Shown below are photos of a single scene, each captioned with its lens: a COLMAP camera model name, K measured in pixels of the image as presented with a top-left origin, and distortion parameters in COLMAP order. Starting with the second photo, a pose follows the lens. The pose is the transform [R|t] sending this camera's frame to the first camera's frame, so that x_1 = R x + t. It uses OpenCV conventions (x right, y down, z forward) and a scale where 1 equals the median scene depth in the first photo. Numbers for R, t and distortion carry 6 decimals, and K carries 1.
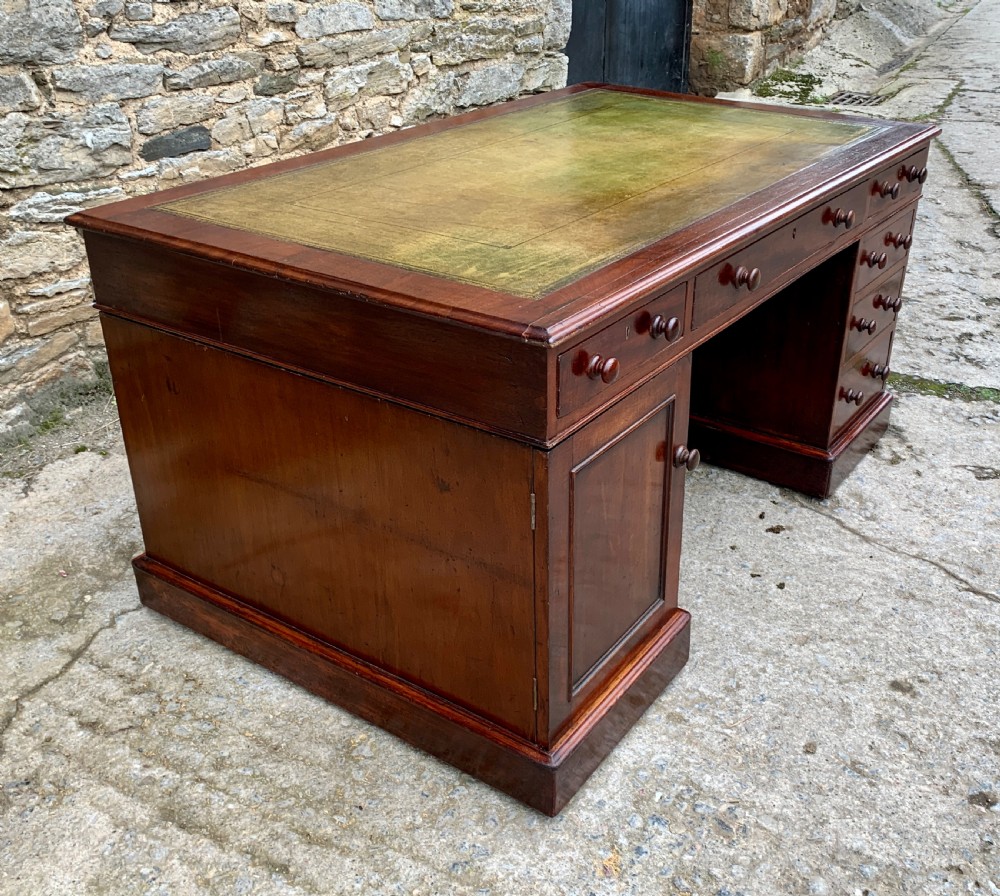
lens RADIAL K [[1106.5, 0, 540.1], [0, 1106.5, 401.5], [0, 0, 1]] dist [0.022722, 0.000000]
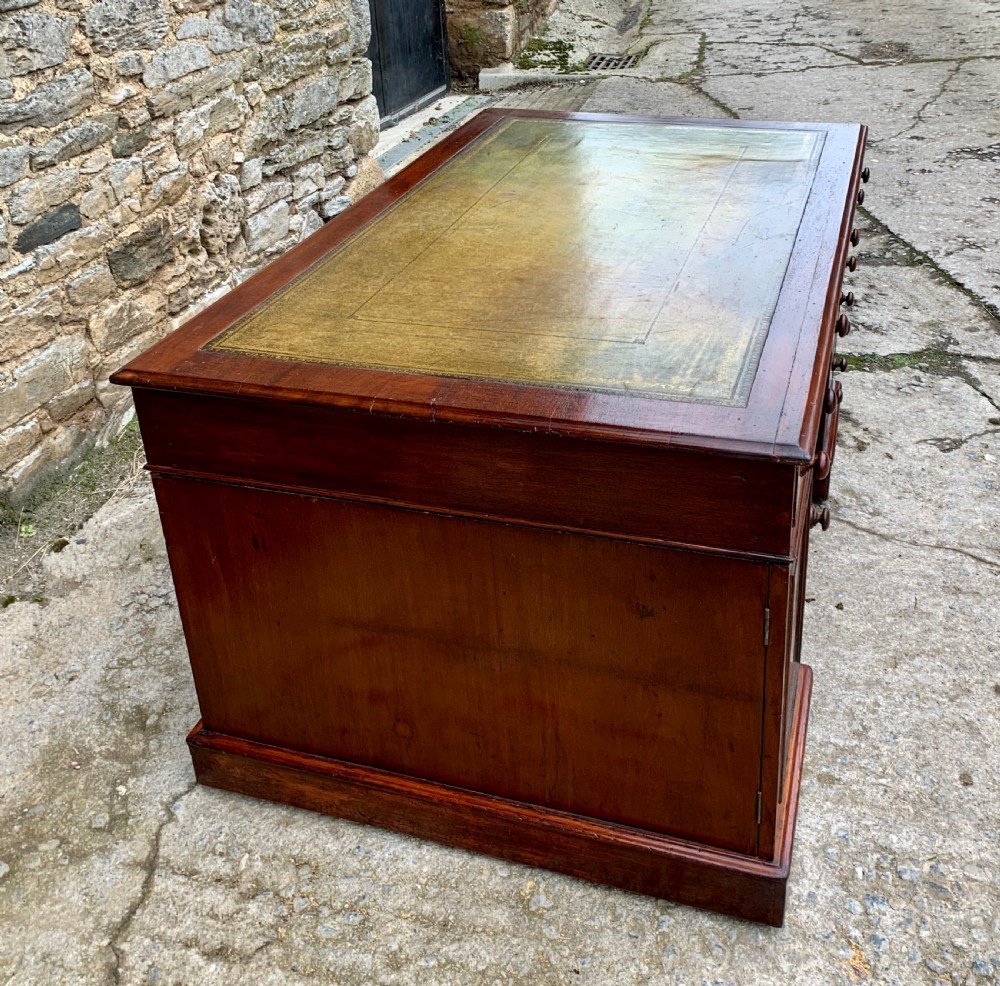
lens RADIAL K [[1143.9, 0, 502.8], [0, 1143.9, 319.4], [0, 0, 1]] dist [0.019252, 0.000000]
pose [[0.961405, -0.151211, 0.229859, -0.221463], [0.159222, 0.987103, -0.016600, -0.097163], [-0.224385, 0.052558, 0.973082, 0.041679]]
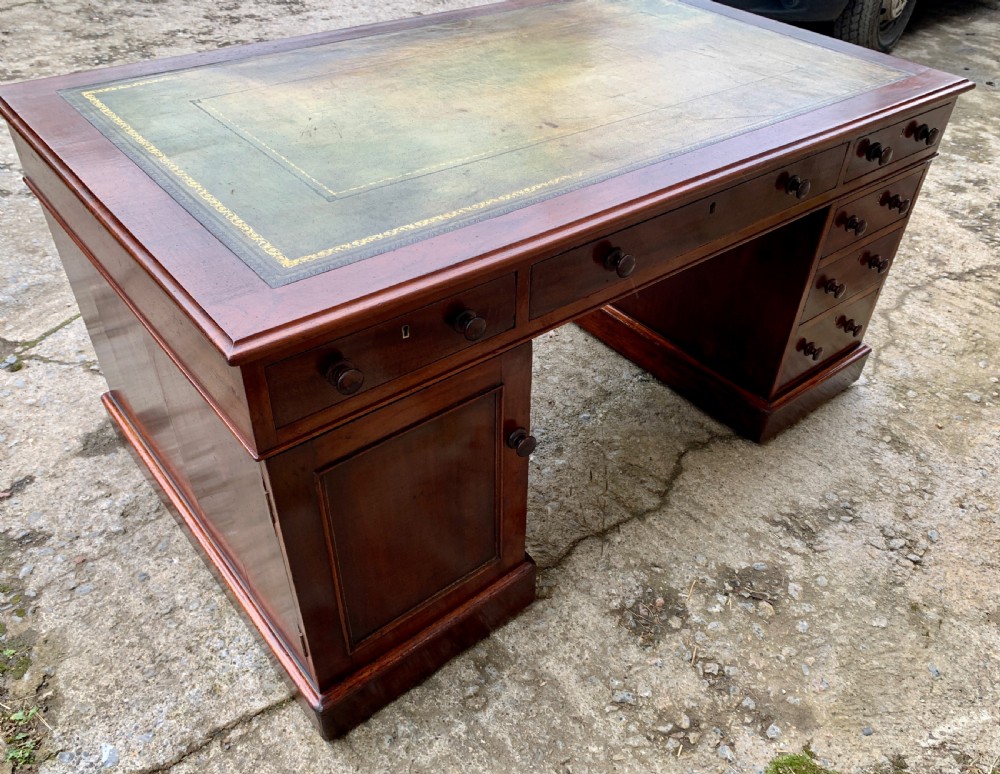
lens RADIAL K [[807.8, 0, 528.7], [0, 807.8, 389.8], [0, 0, 1]] dist [0.047244, -0.035666]
pose [[-0.964937, -0.208934, 0.158884, -0.107027], [0.050040, 0.447783, 0.892741, -0.572218], [-0.257669, 0.869389, -0.421627, 1.211004]]
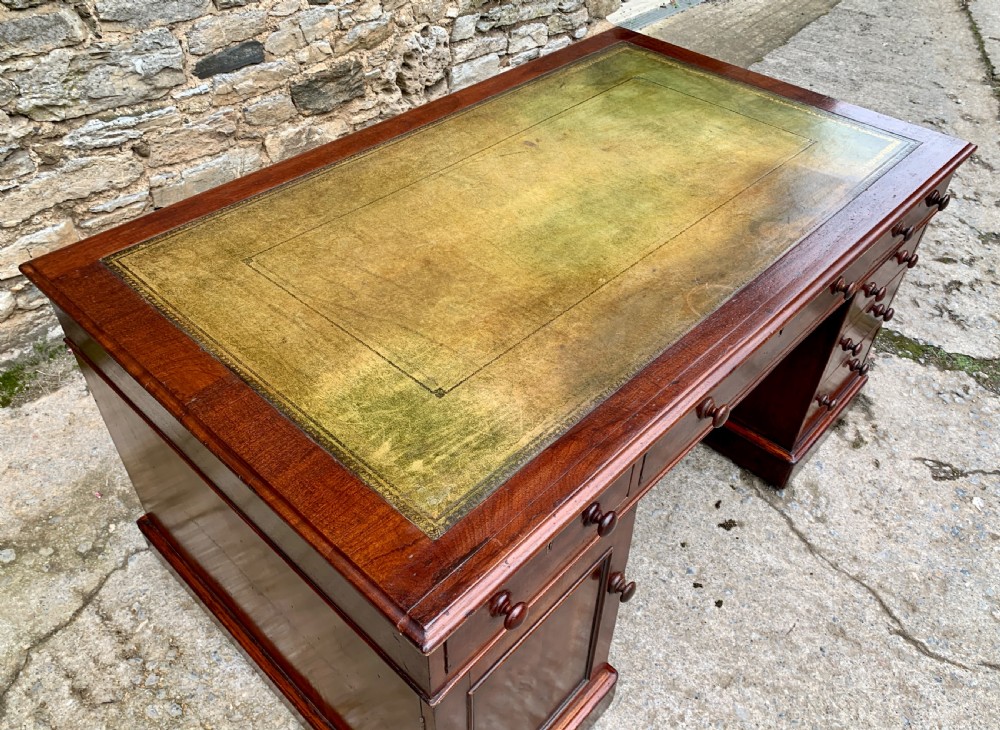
lens RADIAL K [[804.6, 0, 501.8], [0, 804.6, 345.5], [0, 0, 1]] dist [0.000520, 0.023188]
pose [[0.988333, 0.113424, -0.101653, 0.049403], [-0.083061, 0.960805, 0.264490, -0.213907], [0.127668, -0.252961, 0.959016, 0.235086]]
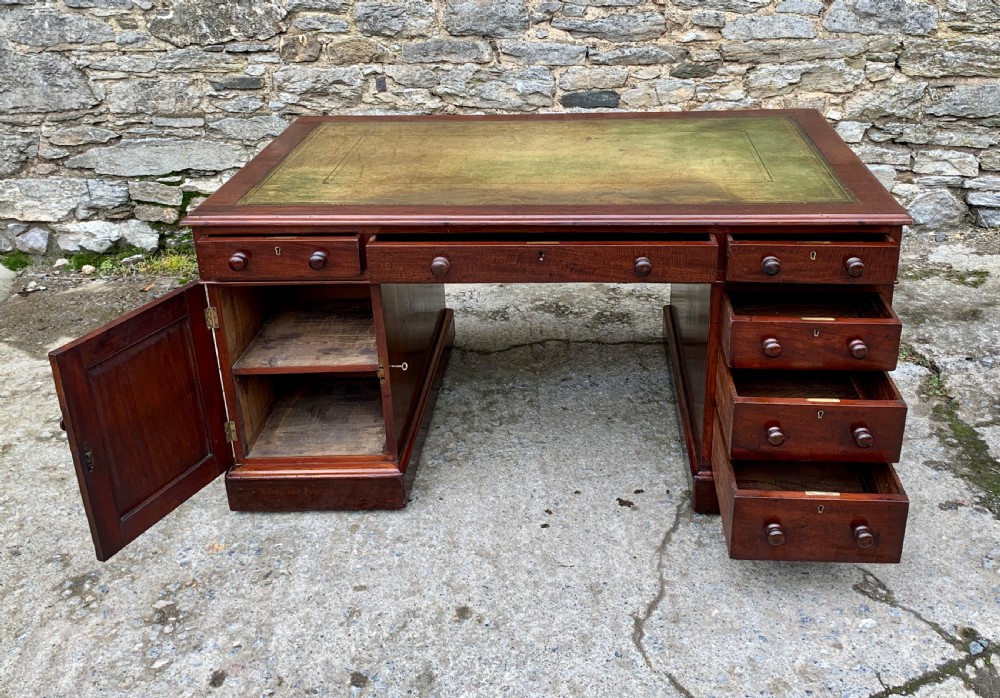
lens RADIAL K [[987.4, 0, 552.9], [0, 987.4, 248.6], [0, 0, 1]] dist [0.049009, 0.000000]
pose [[0.540964, 0.291900, -0.788767, 0.806222], [-0.337056, 0.934477, 0.114658, -0.199185], [0.770553, 0.203832, 0.603905, 0.236753]]
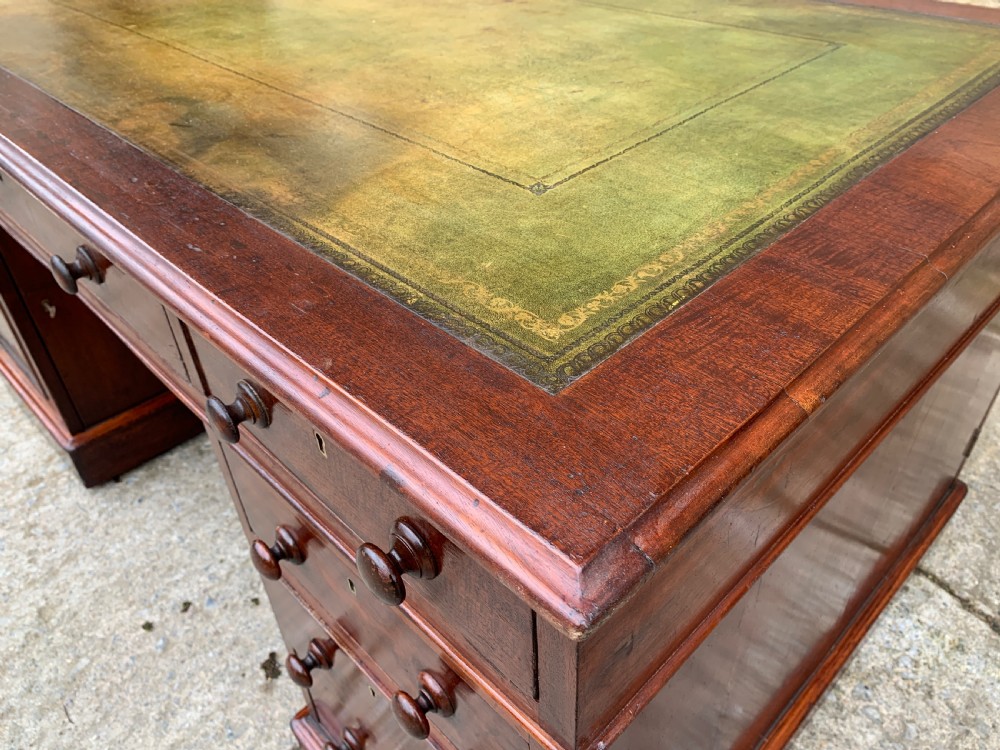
lens RADIAL K [[766.6, 0, 513.1], [0, 766.6, 372.4], [0, 0, 1]] dist [0.011615, 0.002381]
pose [[-0.180439, 0.594110, -0.783885, 0.395084], [-0.390241, 0.688313, 0.611504, -0.307587], [0.902859, 0.416243, 0.107647, 0.894774]]
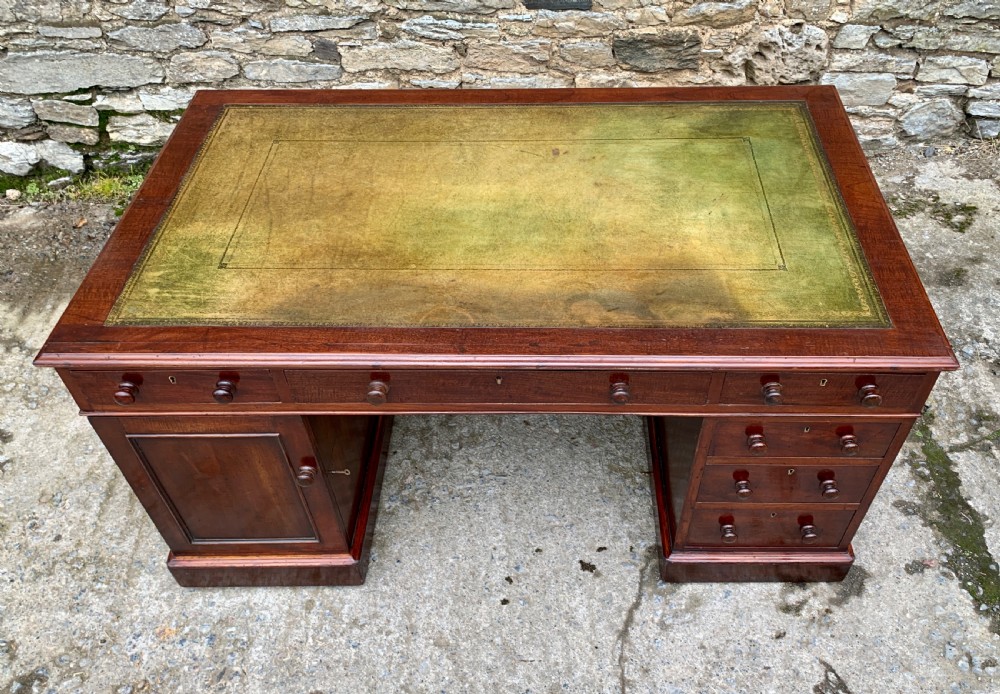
lens RADIAL K [[838.7, 0, 548.6], [0, 838.7, 365.2], [0, 0, 1]] dist [0.022808, -0.004927]
pose [[0.559054, 0.595534, -0.576887, 0.497803], [-0.344060, 0.799668, 0.492091, -0.401914], [0.754375, -0.076622, 0.651957, 0.382809]]
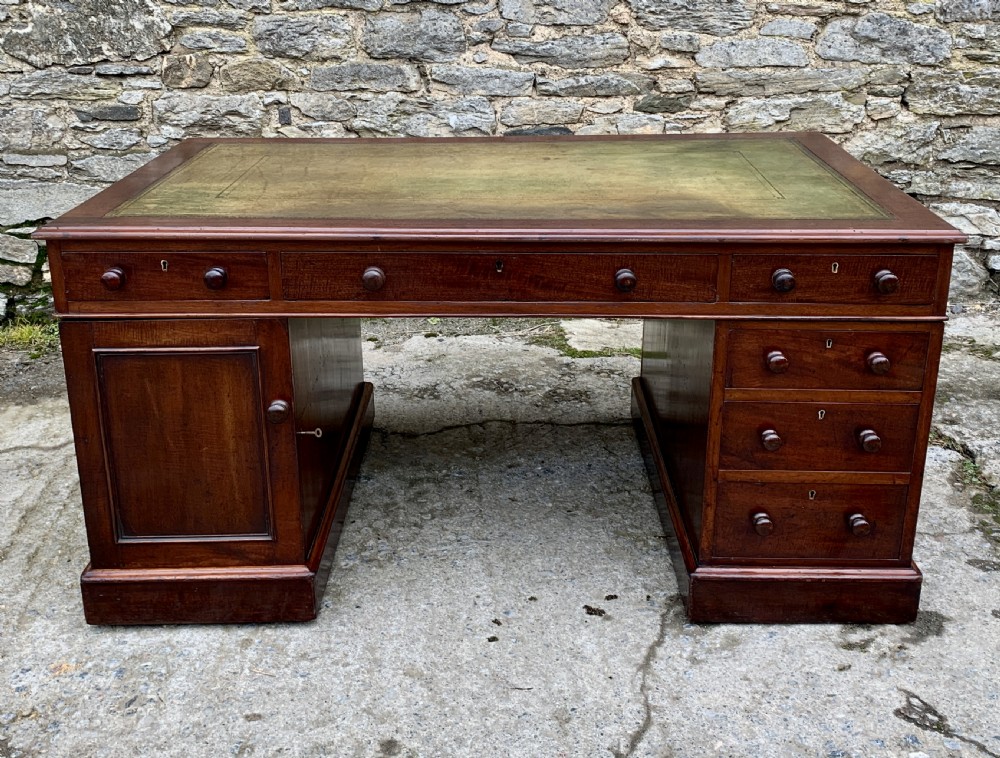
lens RADIAL K [[1141.6, 0, 503.9], [0, 1141.6, 293.8], [0, 0, 1]] dist [0.044535, 0.000000]
pose [[0.560076, 0.242869, -0.792042, 0.751867], [-0.342642, 0.938366, 0.045445, -0.127228], [0.754262, 0.245934, 0.608773, 0.279429]]
